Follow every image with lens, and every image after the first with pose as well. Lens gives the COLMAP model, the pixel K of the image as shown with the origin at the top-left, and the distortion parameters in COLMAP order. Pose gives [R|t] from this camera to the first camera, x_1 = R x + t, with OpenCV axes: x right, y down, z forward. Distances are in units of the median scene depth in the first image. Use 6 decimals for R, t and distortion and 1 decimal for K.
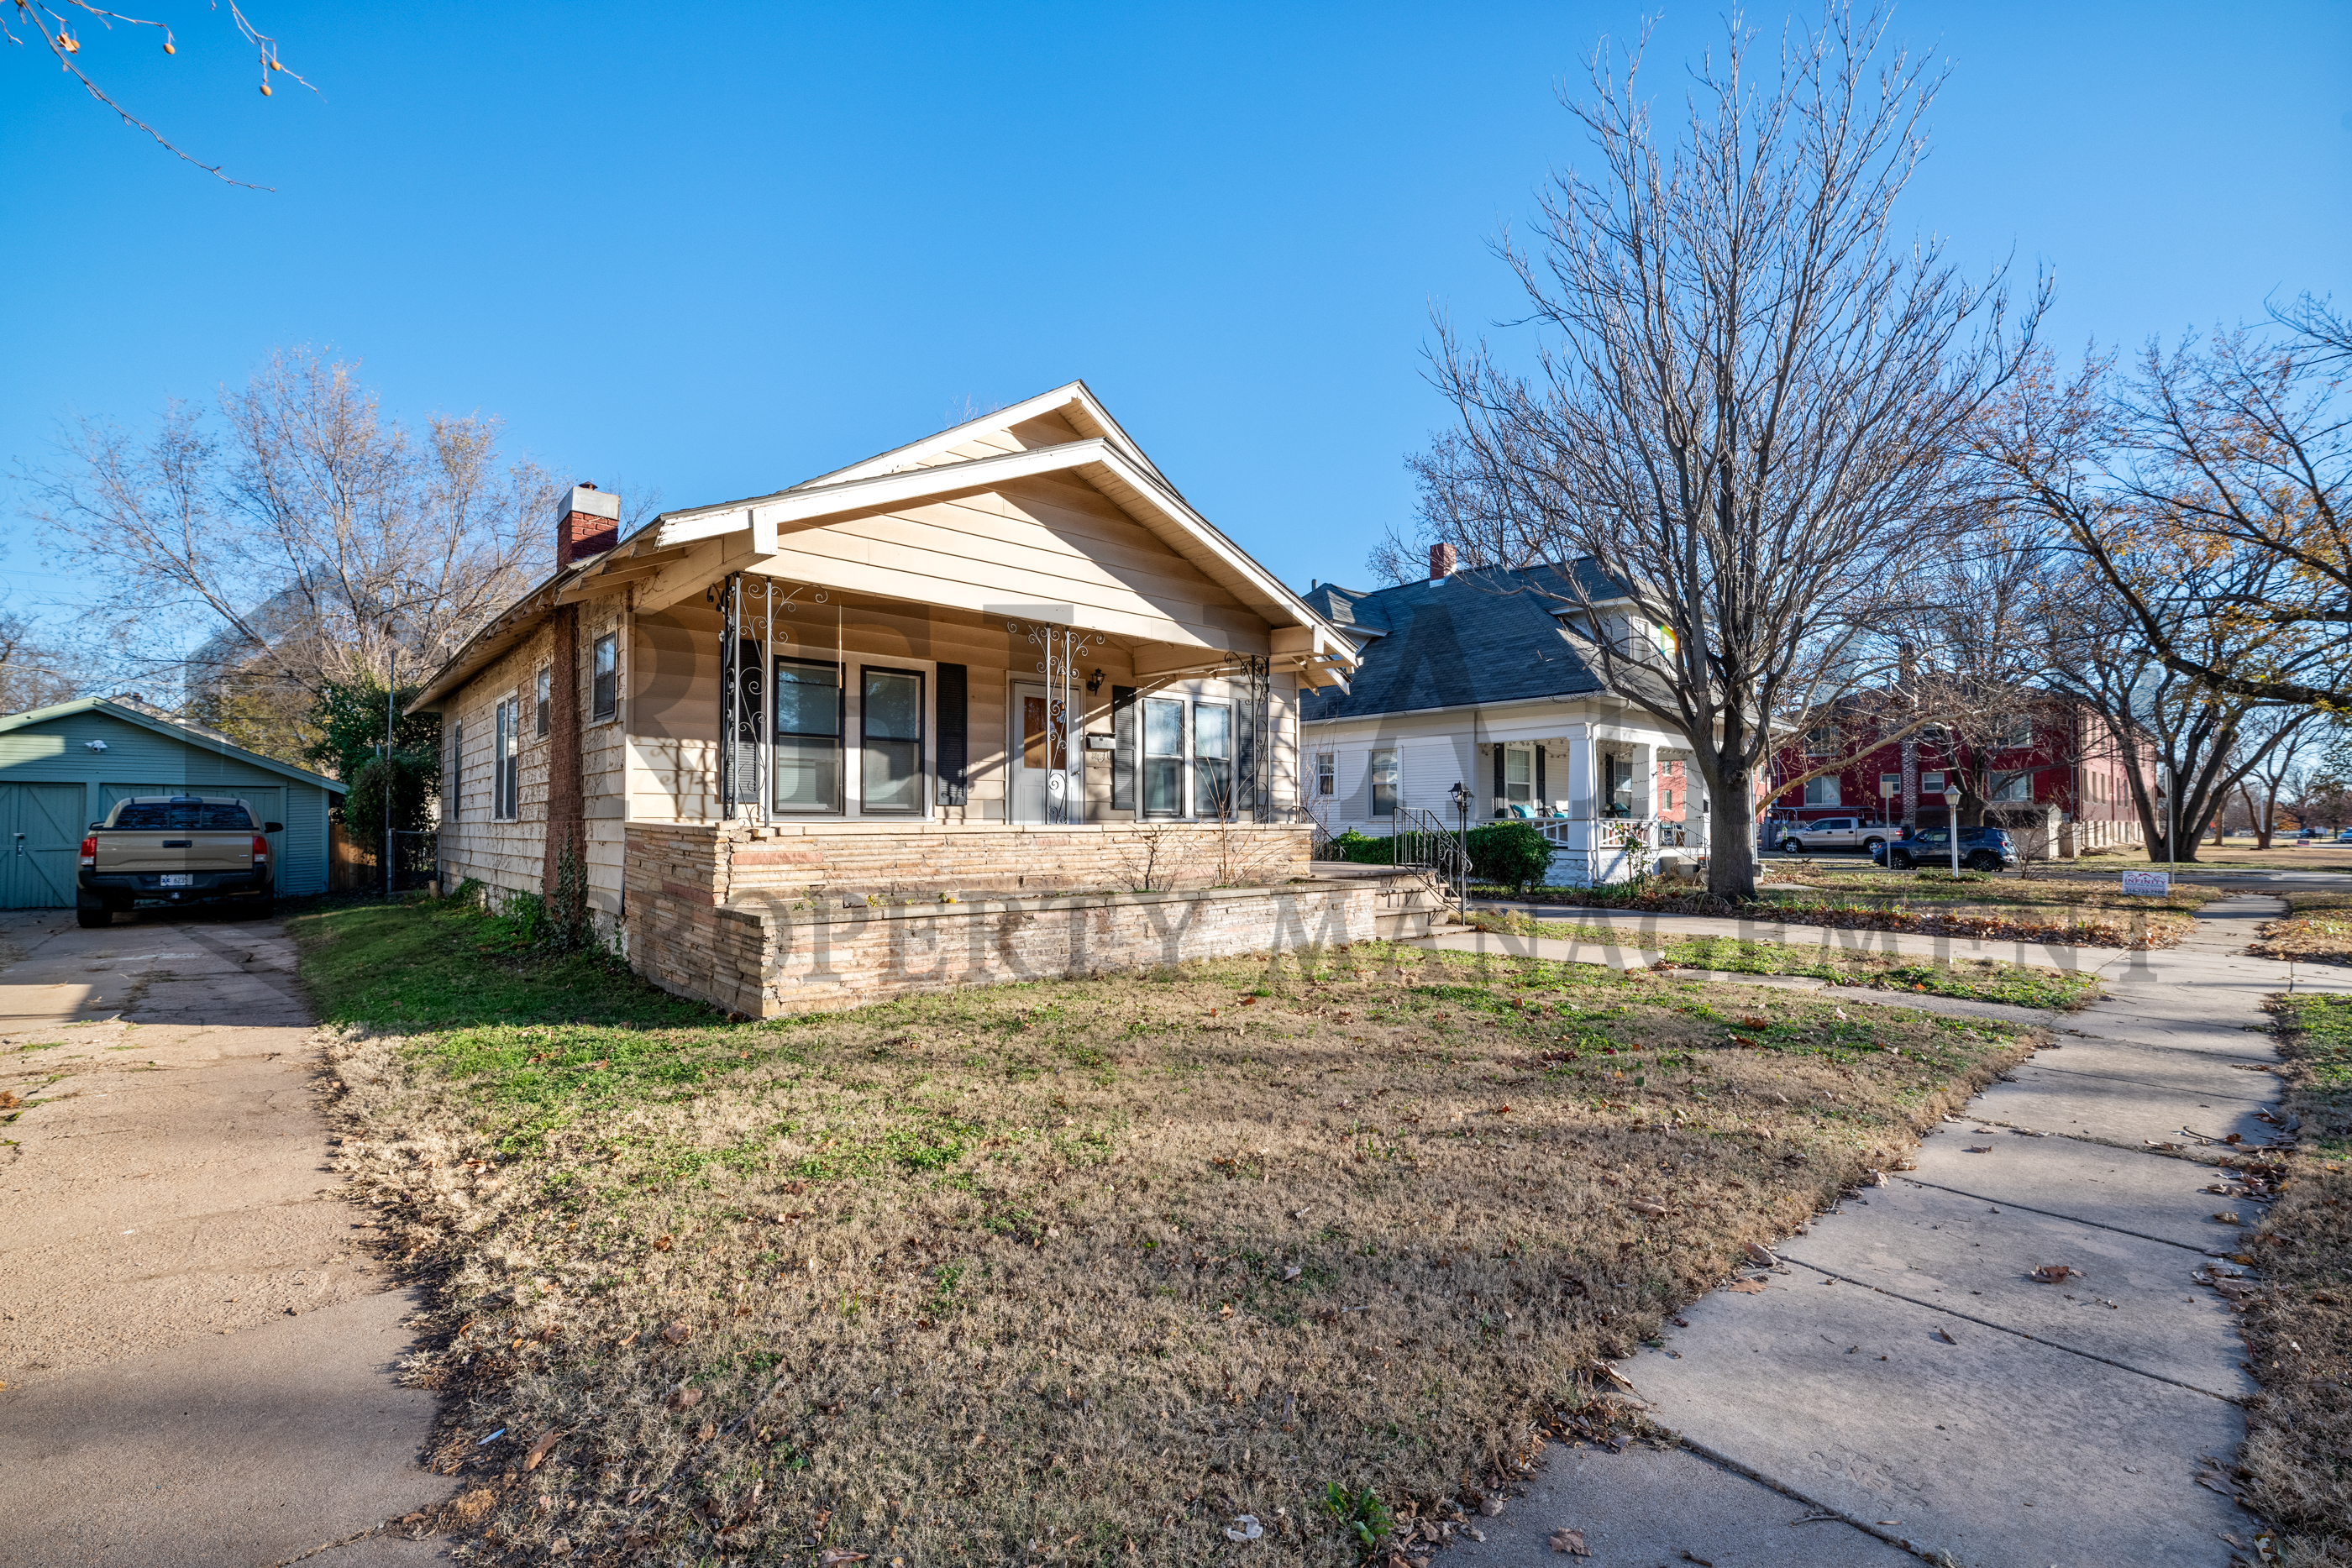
lens RADIAL K [[1000.9, 0, 1176.0], [0, 1000.9, 784.0], [0, 0, 1]] dist [0.001198, 0.000057]
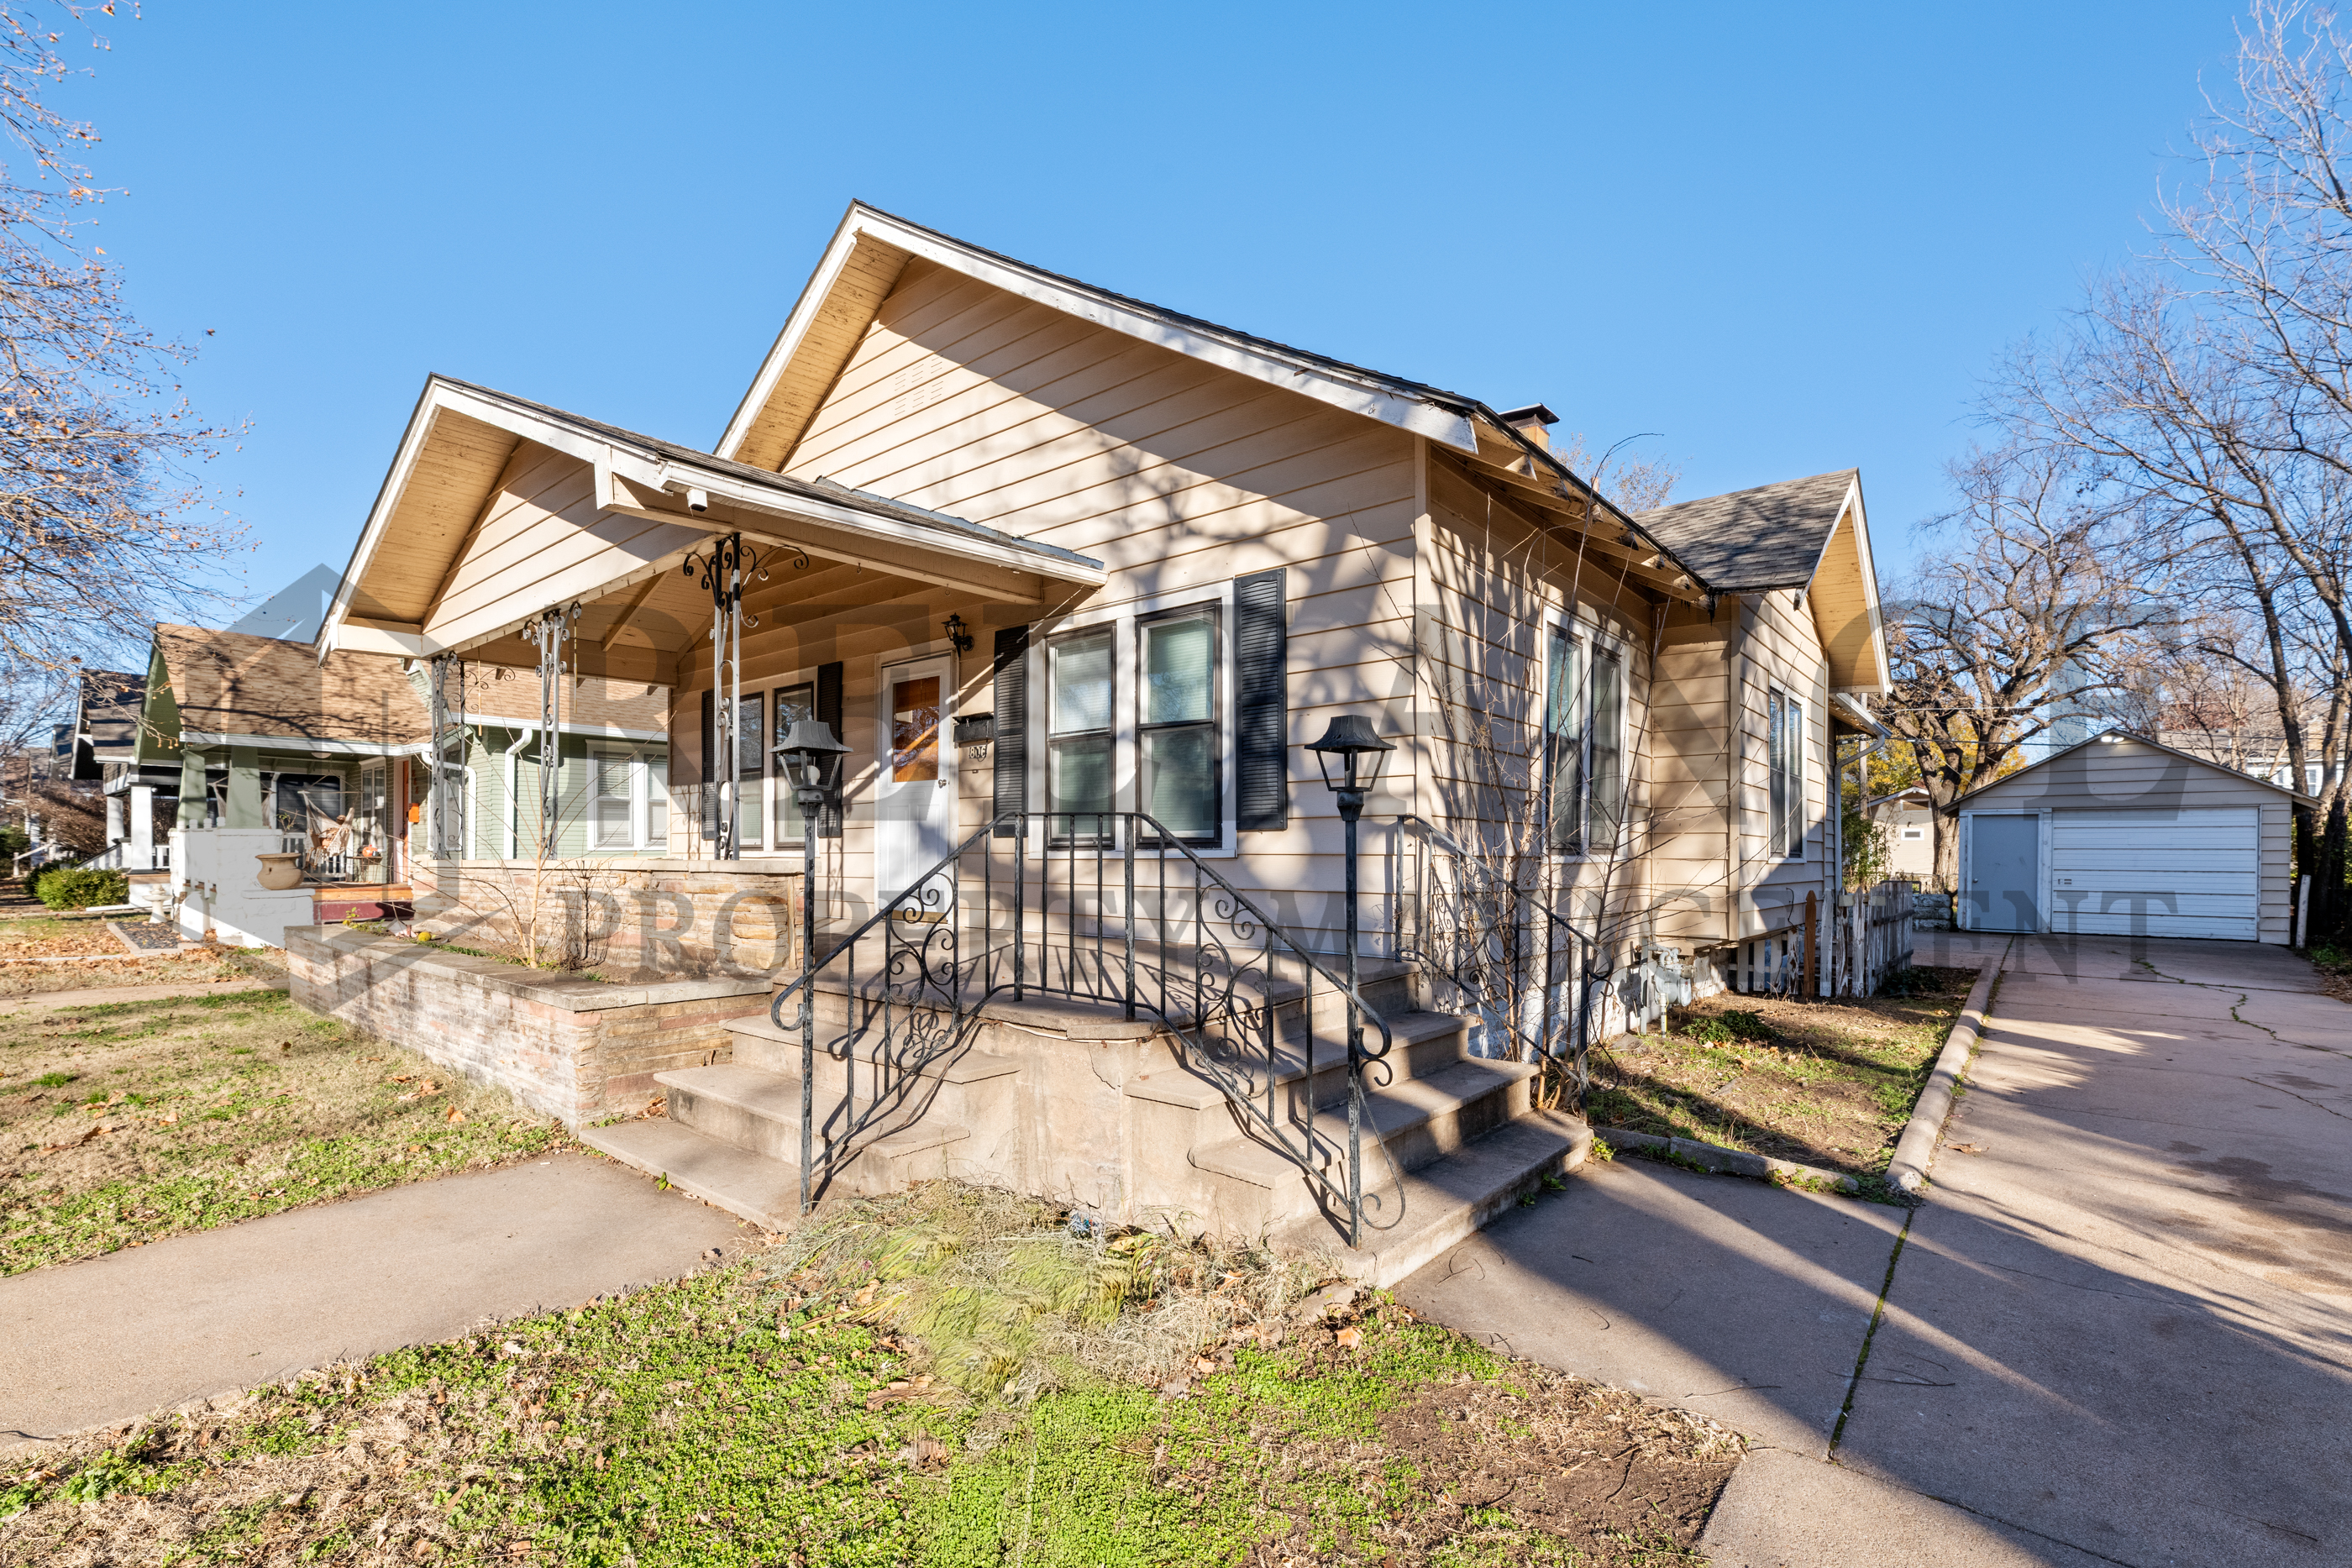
lens RADIAL K [[1033.4, 0, 1160.2], [0, 1033.4, 849.6], [0, 0, 1]] dist [-0.000342, 0.000136]
pose [[0.129741, -0.004469, -0.991538, 0.611483], [0.039890, 0.999204, 0.000716, 0.040481], [0.990745, -0.039645, 0.129816, 1.081321]]
